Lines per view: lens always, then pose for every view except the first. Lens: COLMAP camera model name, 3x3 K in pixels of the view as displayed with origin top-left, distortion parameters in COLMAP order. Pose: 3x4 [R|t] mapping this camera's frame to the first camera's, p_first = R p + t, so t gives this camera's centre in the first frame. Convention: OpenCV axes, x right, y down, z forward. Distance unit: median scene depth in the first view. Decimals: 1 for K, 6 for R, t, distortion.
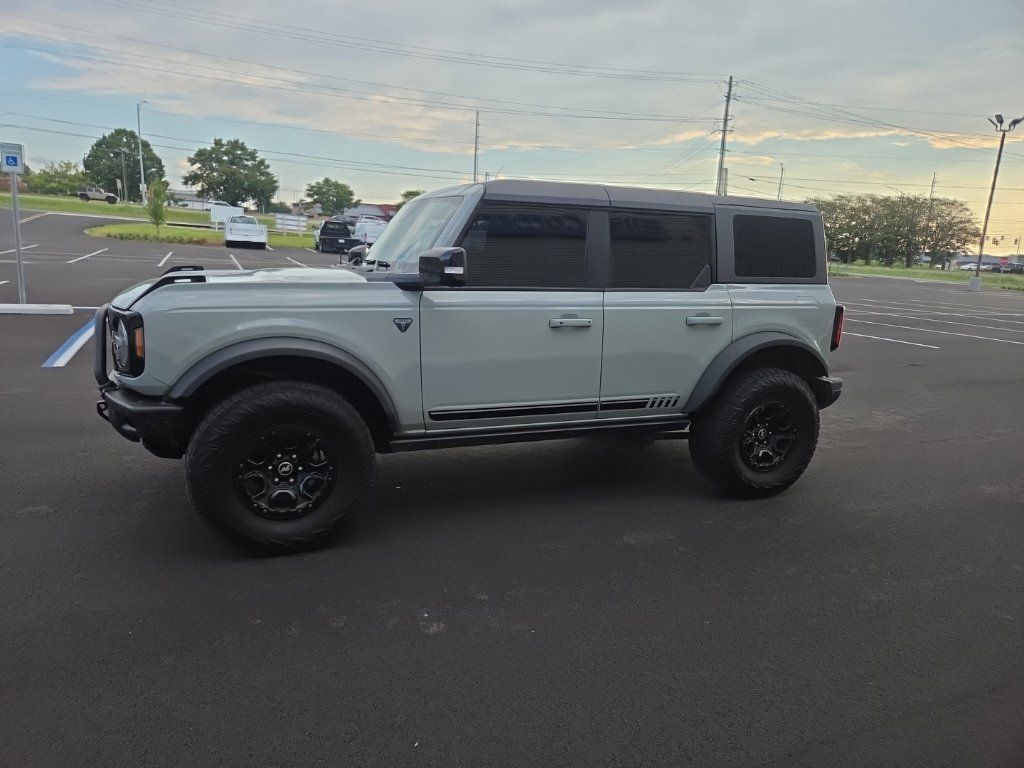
lens RADIAL K [[662.7, 0, 494.0], [0, 662.7, 380.9], [0, 0, 1]] dist [0.062433, -0.053644]
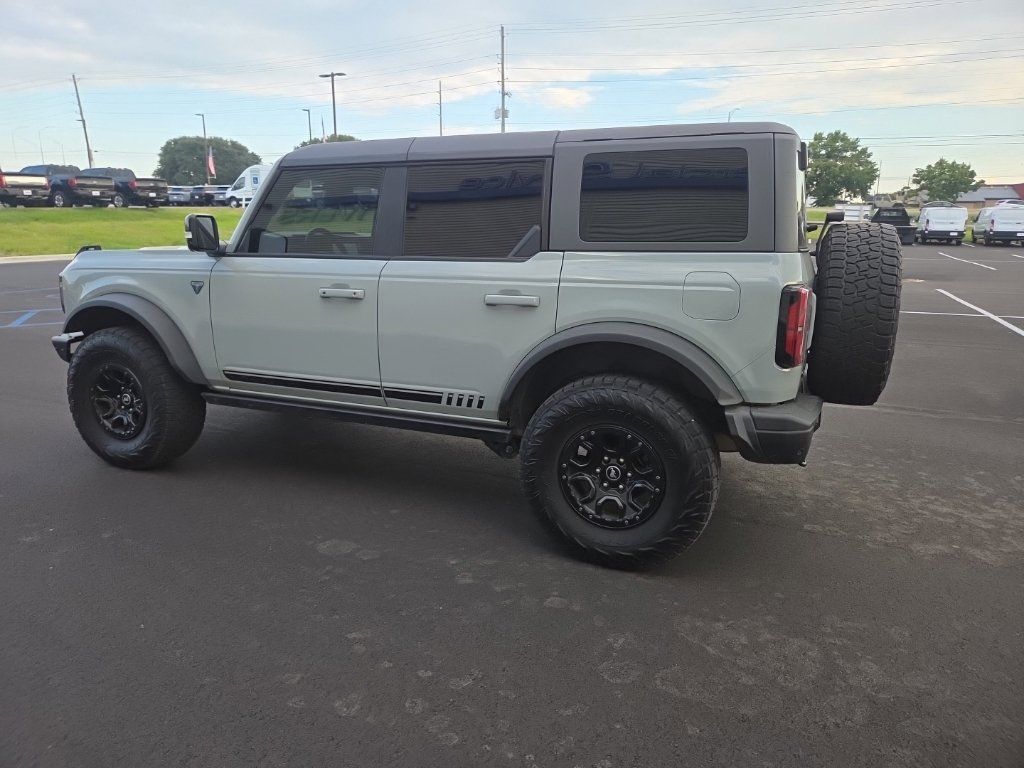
lens RADIAL K [[673.0, 0, 511.2], [0, 673.0, 363.1], [0, 0, 1]] dist [0.070155, -0.057466]
pose [[0.706385, 0.098530, -0.700936, 0.868647], [-0.115598, 0.993028, 0.023092, -0.038249], [0.698324, 0.064716, 0.712850, 0.470626]]
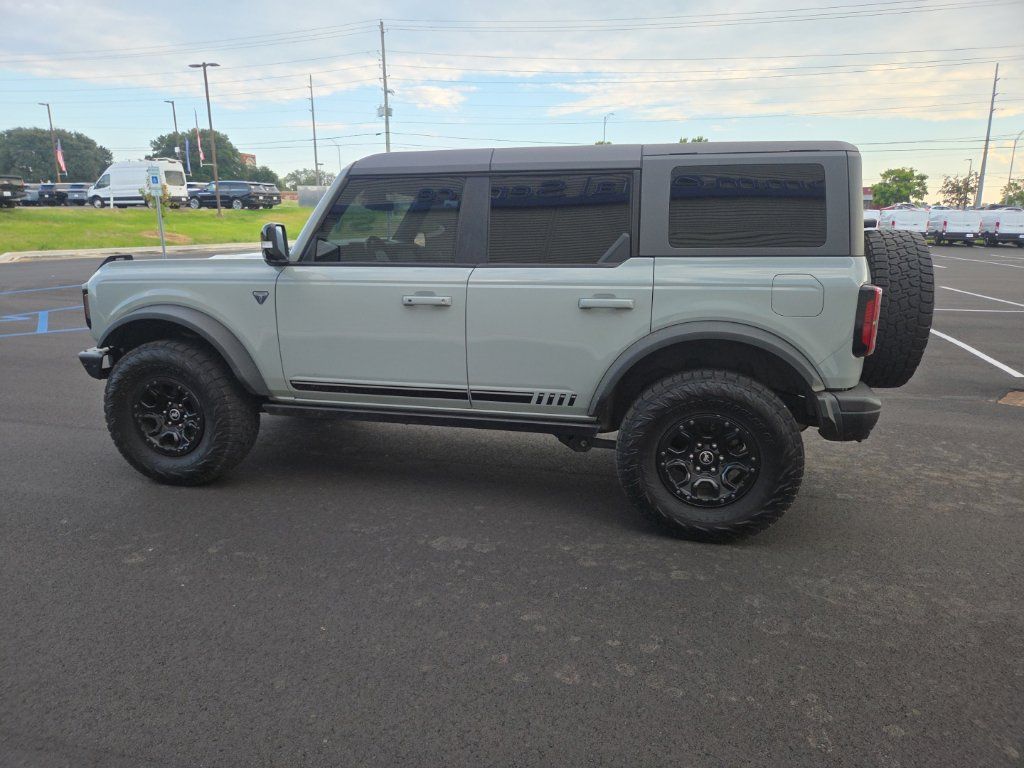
lens RADIAL K [[672.6, 0, 509.7], [0, 672.6, 383.7], [0, 0, 1]] dist [0.068125, -0.057329]
pose [[0.814729, 0.086040, -0.573423, 0.708246], [-0.081593, 0.996101, 0.033533, -0.011847], [0.574073, 0.019467, 0.818573, 0.270760]]
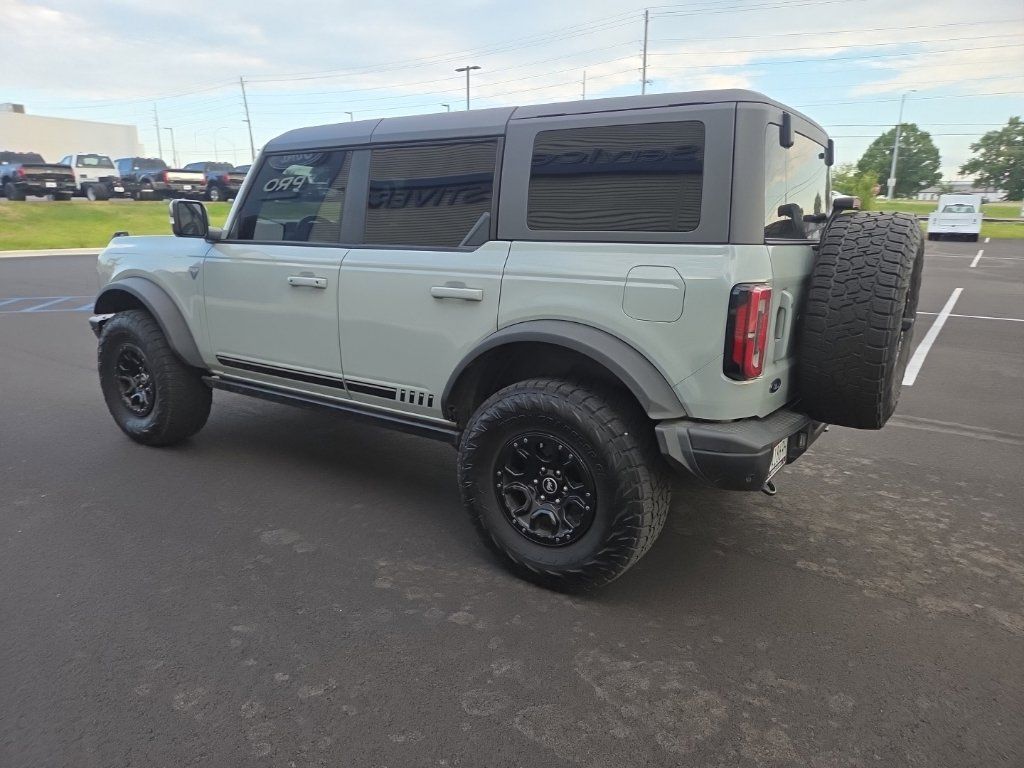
lens RADIAL K [[676.1, 0, 513.0], [0, 676.1, 384.1], [0, 0, 1]] dist [0.073459, -0.063641]
pose [[0.556479, 0.155806, -0.816122, 0.959499], [-0.153769, 0.984604, 0.083122, -0.065611], [0.816508, 0.079239, 0.571870, 0.659137]]
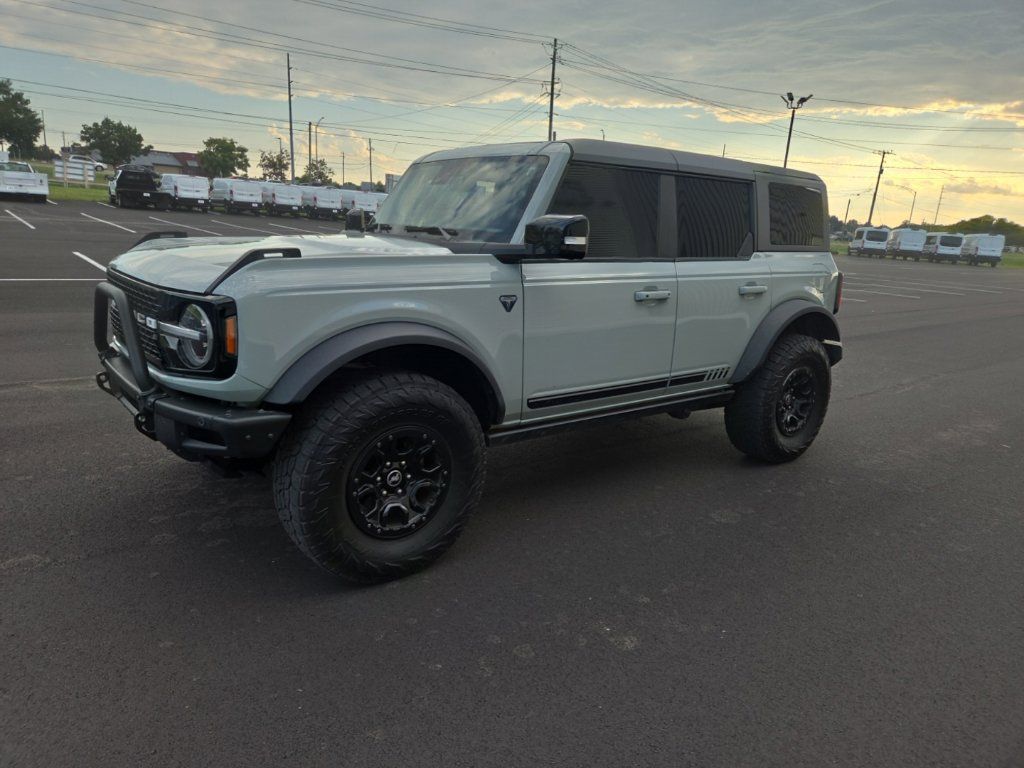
lens RADIAL K [[672.6, 0, 509.7], [0, 672.6, 383.7], [0, 0, 1]] dist [0.068125, -0.057329]
pose [[0.963374, -0.053294, 0.262811, -0.312565], [0.038300, 0.997350, 0.061855, -0.028007], [-0.265411, -0.049524, 0.962863, 0.115555]]
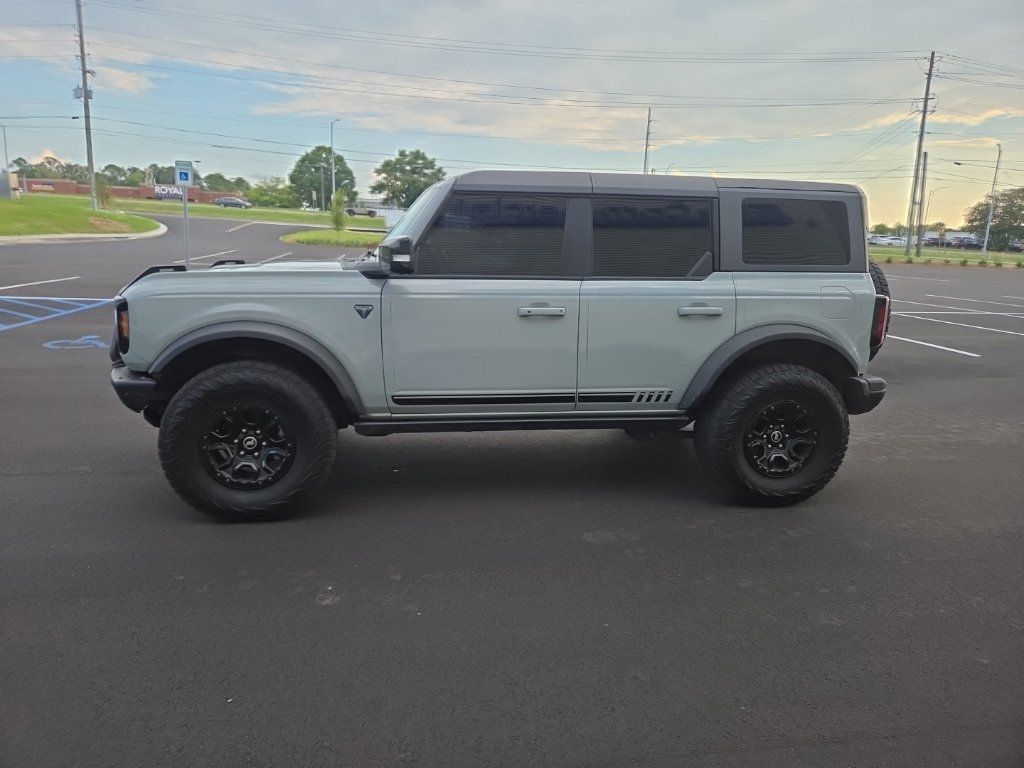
lens RADIAL K [[664.4, 0, 505.2], [0, 664.4, 366.9], [0, 0, 1]] dist [0.064937, -0.061614]
pose [[0.973823, 0.024614, -0.225970, 0.267077], [-0.029168, 0.999433, -0.016832, 0.011744], [0.225428, 0.022983, 0.973989, 0.025136]]
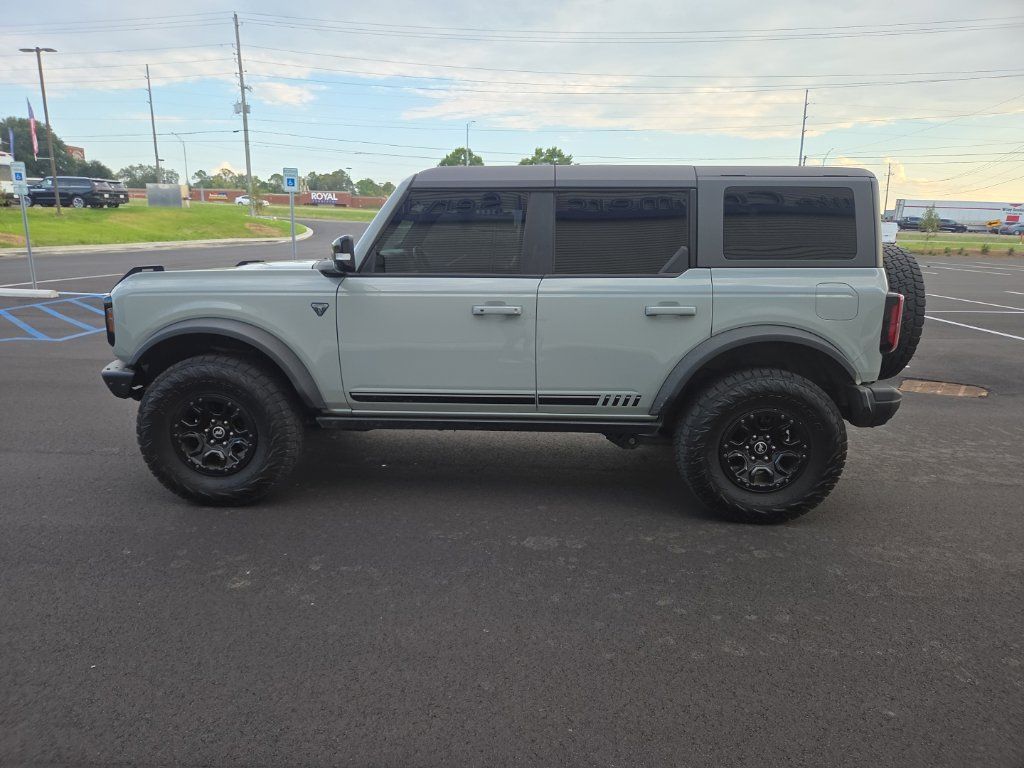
lens RADIAL K [[669.2, 0, 507.7], [0, 669.2, 379.5], [0, 0, 1]] dist [0.067621, -0.053834]
pose [[0.911810, 0.051263, -0.407400, 0.492892], [-0.051592, 0.998616, 0.010186, 0.002078], [0.407358, 0.011731, 0.913193, 0.107892]]
